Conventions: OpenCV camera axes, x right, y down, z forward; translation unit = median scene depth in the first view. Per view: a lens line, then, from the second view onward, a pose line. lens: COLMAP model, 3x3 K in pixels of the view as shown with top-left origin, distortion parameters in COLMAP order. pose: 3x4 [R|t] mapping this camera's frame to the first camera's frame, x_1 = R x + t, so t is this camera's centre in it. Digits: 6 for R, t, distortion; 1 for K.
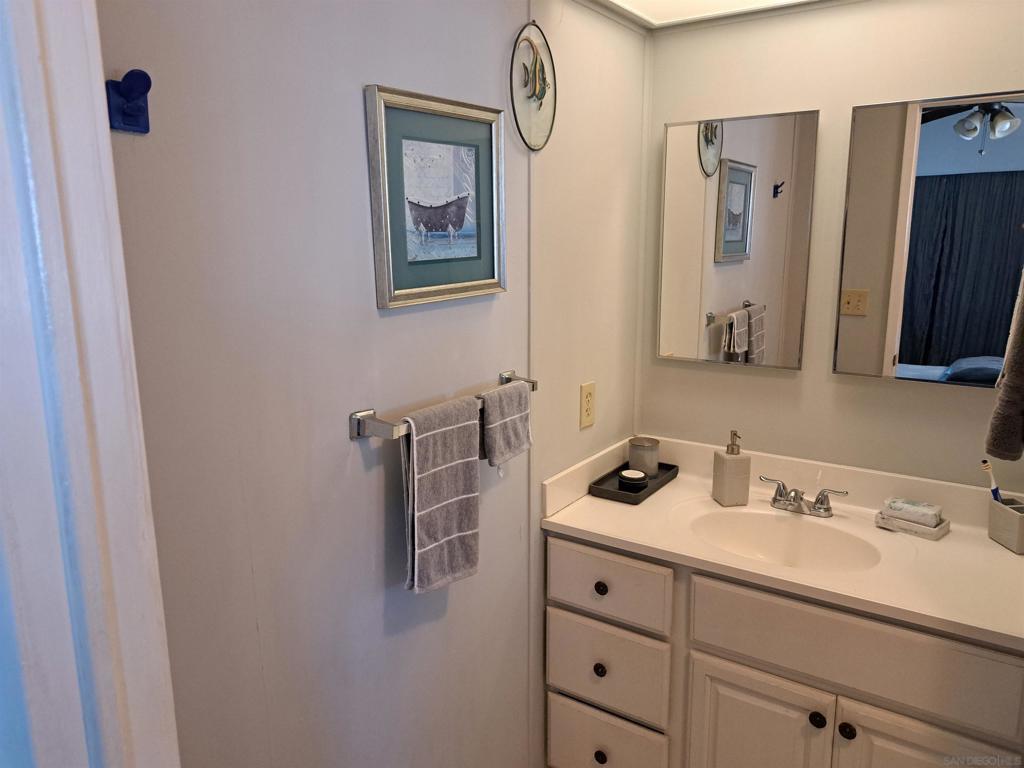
lens RADIAL K [[740.6, 0, 508.8], [0, 740.6, 380.9], [0, 0, 1]] dist [0.069936, -0.070090]
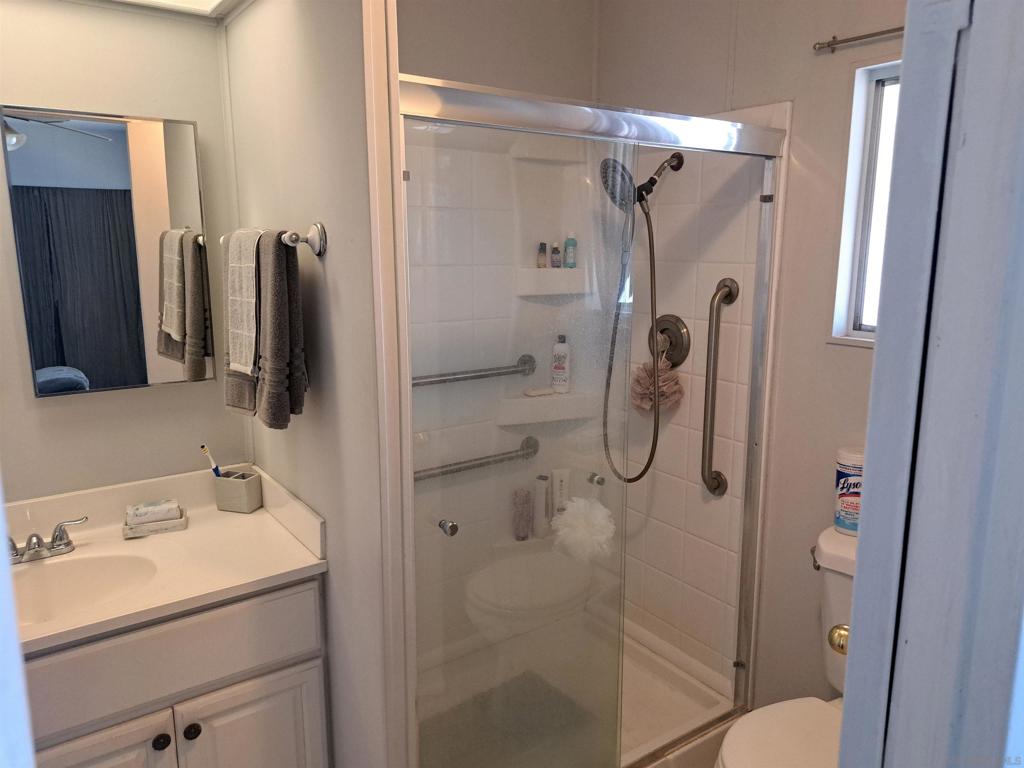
lens RADIAL K [[740.6, 0, 509.5], [0, 740.6, 384.9], [0, 0, 1]] dist [0.069936, -0.070090]
pose [[0.342978, -0.172231, 0.923419, -0.225470], [0.183843, 0.976344, 0.113819, -0.026391], [-0.921178, 0.130727, 0.366527, 0.144410]]
